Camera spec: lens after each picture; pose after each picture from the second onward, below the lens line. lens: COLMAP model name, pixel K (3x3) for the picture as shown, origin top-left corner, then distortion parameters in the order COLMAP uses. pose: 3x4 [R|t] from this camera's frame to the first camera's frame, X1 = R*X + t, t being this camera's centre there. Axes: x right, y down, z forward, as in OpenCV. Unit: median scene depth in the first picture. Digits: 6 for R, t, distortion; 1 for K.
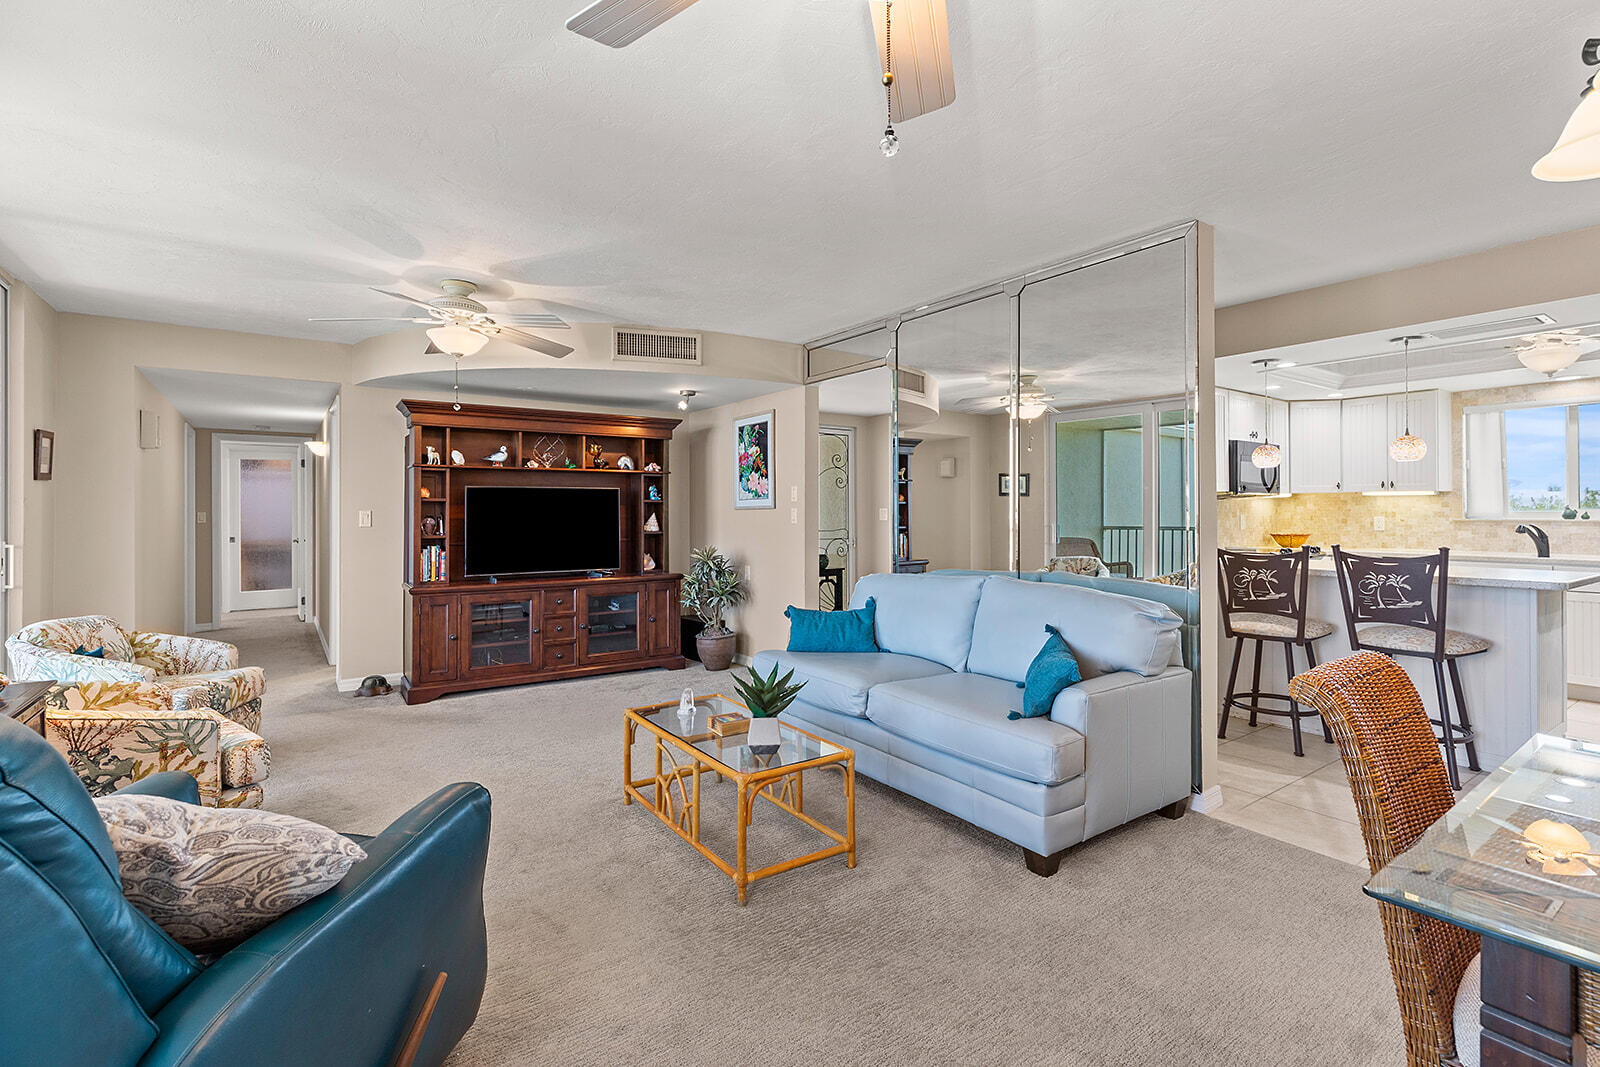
lens RADIAL K [[741.1, 0, 802.8], [0, 741.1, 512.0], [0, 0, 1]] dist [-0.001055, -0.000365]
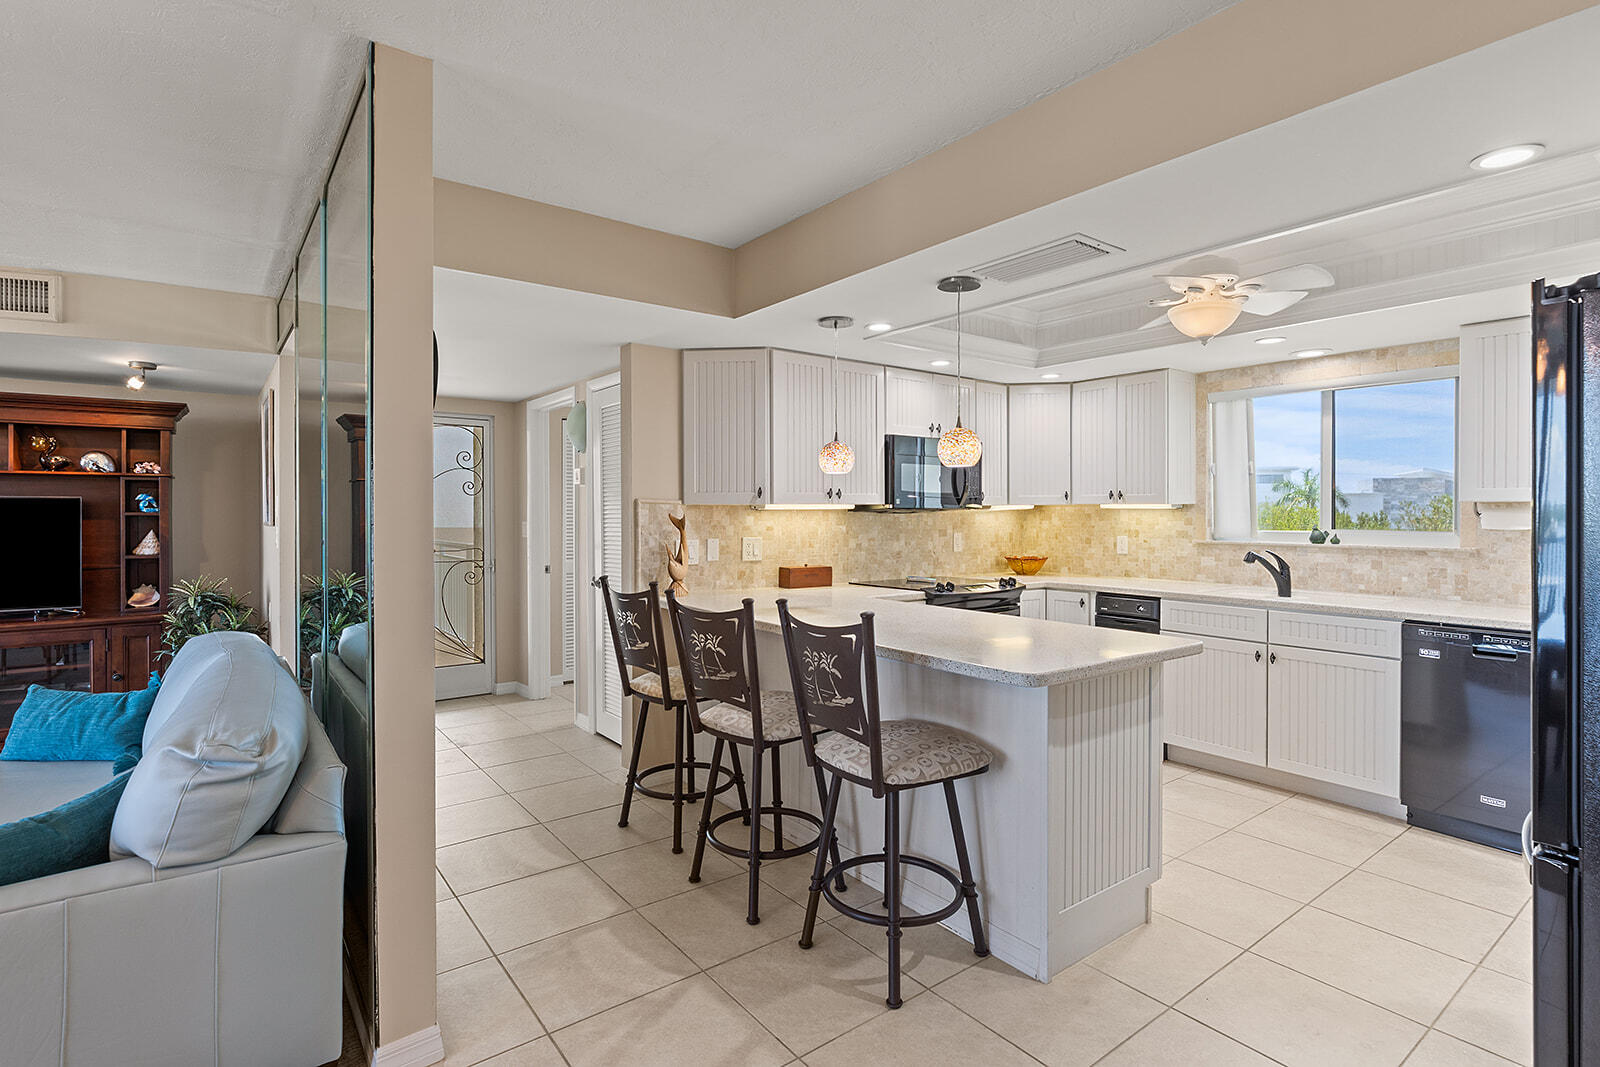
lens RADIAL K [[795.5, 0, 803.3], [0, 795.5, 519.4], [0, 0, 1]] dist [-0.004159, -0.000411]
pose [[0.999354, 0.002022, 0.035873, 0.447306], [-0.002362, 0.999953, 0.009455, -0.019344], [-0.035852, -0.009533, 0.999312, 0.200413]]
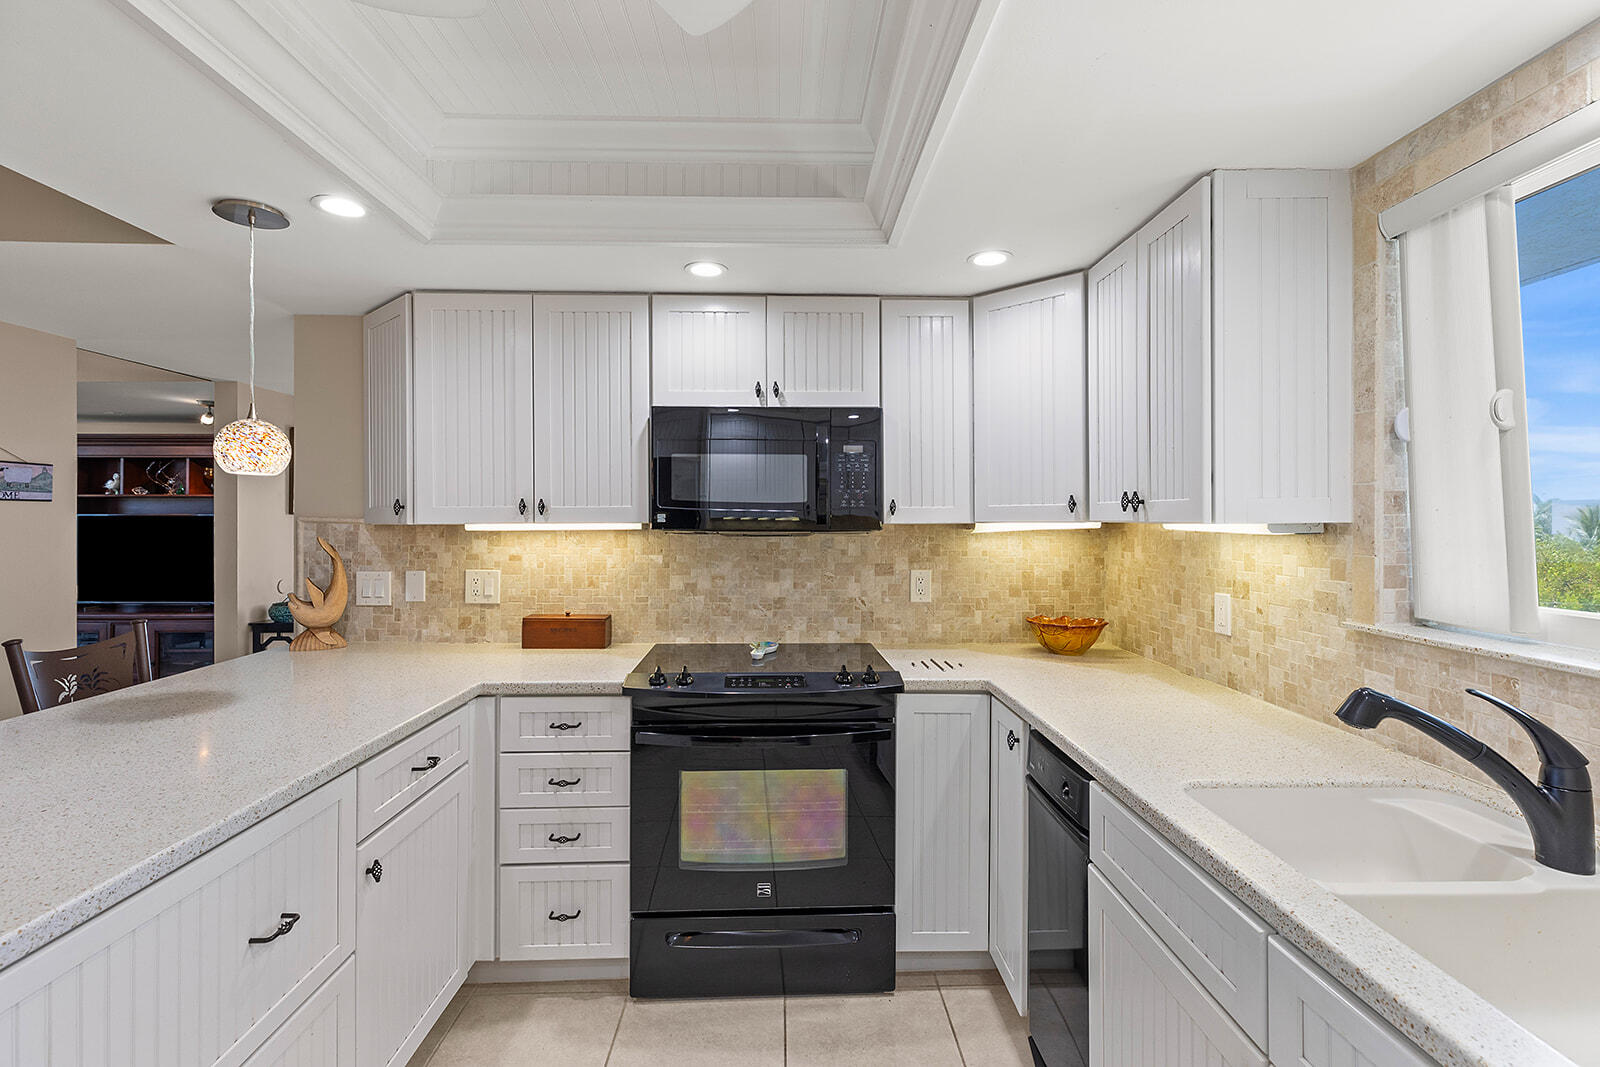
lens RADIAL K [[733.2, 0, 801.8], [0, 733.2, 520.0], [0, 0, 1]] dist [0.004618, 0.000175]
pose [[0.831644, 0.003408, -0.555299, 0.861579], [-0.002779, 0.999994, 0.001975, -0.029587], [0.555302, -0.000100, 0.831649, 0.655615]]
